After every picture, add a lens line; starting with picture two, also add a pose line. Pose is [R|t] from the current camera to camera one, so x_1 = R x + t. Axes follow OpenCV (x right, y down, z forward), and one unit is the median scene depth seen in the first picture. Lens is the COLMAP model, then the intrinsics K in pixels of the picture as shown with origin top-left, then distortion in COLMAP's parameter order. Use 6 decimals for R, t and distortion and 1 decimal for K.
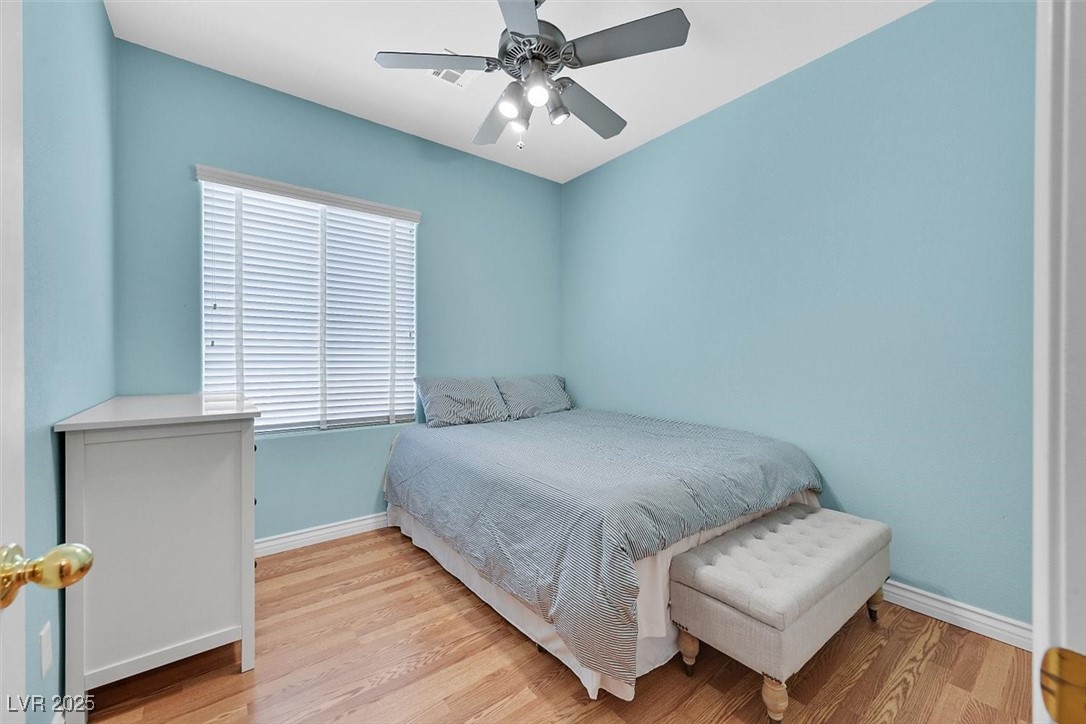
lens RADIAL K [[426.7, 0, 552.4], [0, 426.7, 363.9], [0, 0, 1]] dist [-0.004960, -0.000161]
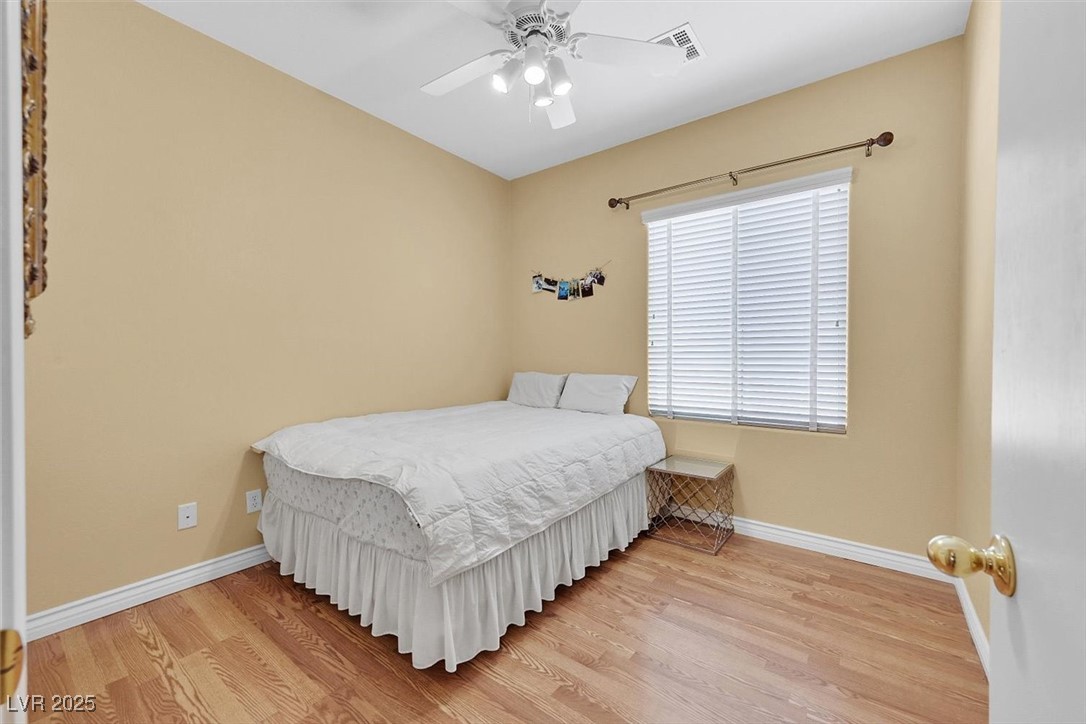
lens RADIAL K [[448.2, 0, 548.9], [0, 448.2, 357.9], [0, 0, 1]] dist [-0.007658, -0.000645]
pose [[0.245455, -0.002825, -0.969404, 0.455521], [-0.005230, 0.999977, -0.004238, -0.000028], [0.969394, 0.006110, 0.245434, 0.353152]]
